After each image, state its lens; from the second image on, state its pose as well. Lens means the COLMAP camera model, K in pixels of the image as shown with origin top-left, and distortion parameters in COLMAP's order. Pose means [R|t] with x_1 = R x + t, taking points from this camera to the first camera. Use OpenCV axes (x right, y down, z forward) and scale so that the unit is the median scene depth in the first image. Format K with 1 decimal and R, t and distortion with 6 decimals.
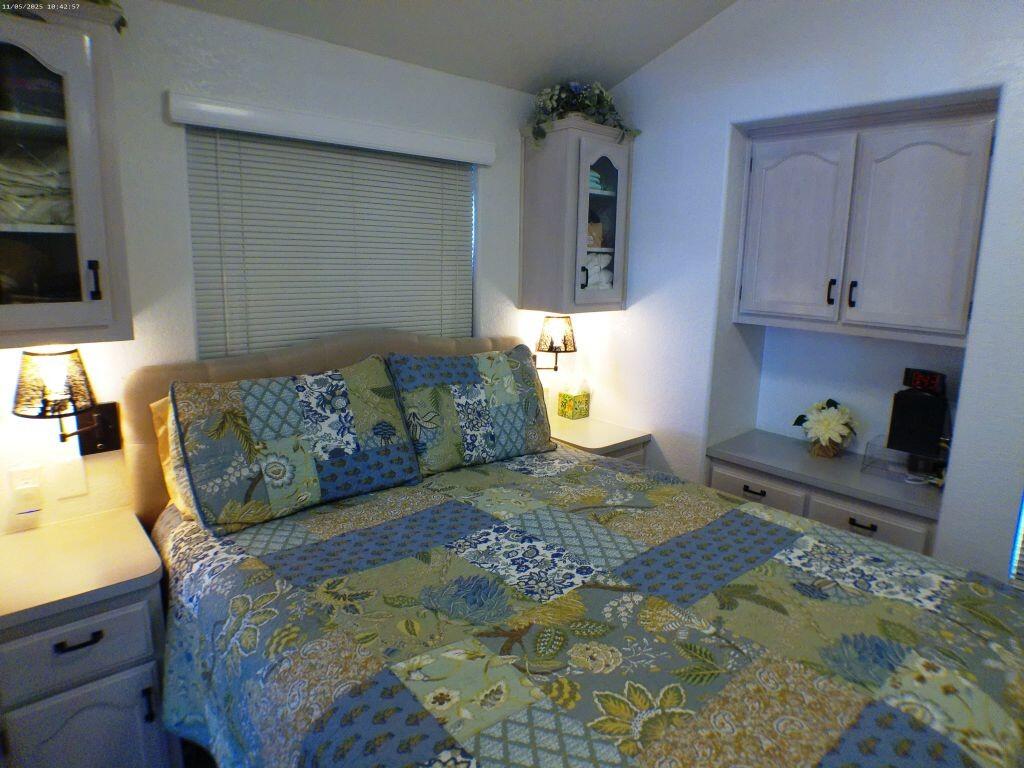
lens RADIAL K [[619.9, 0, 496.0], [0, 619.9, 382.8], [0, 0, 1]] dist [-0.034138, -0.007740]
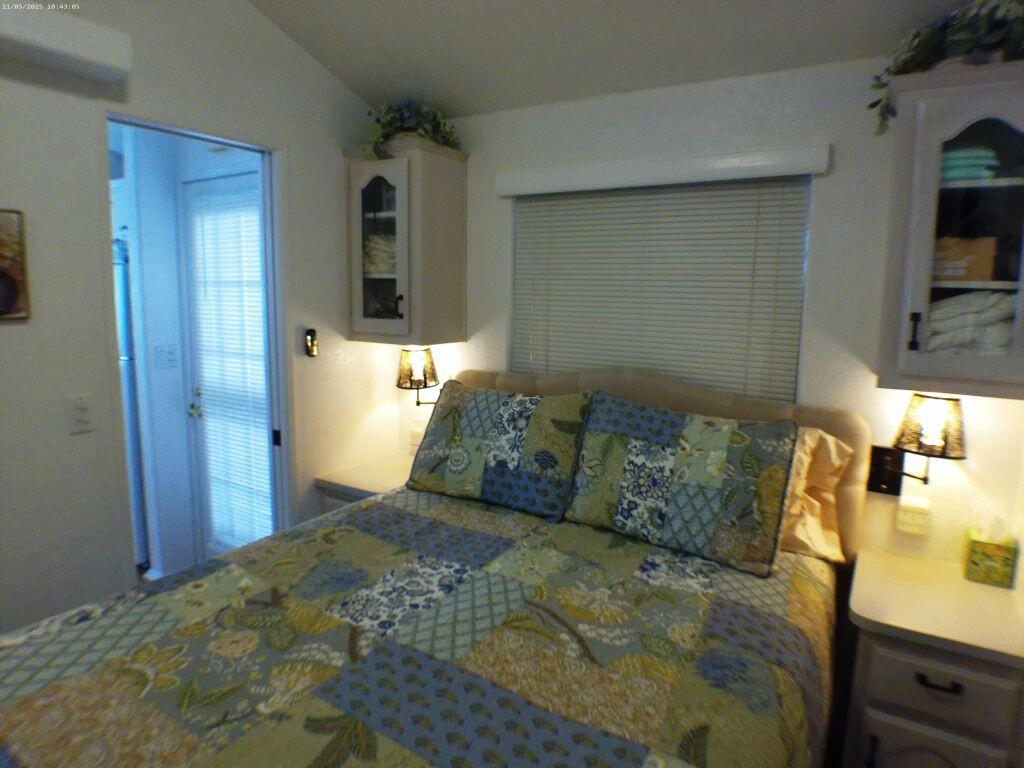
lens RADIAL K [[619.9, 0, 534.4], [0, 619.9, 370.6], [0, 0, 1]] dist [-0.034138, -0.007740]
pose [[0.292697, 0.113389, -0.949459, 0.835114], [-0.198522, 0.978515, 0.055659, -0.132264], [0.935370, 0.172197, 0.308918, 0.685646]]
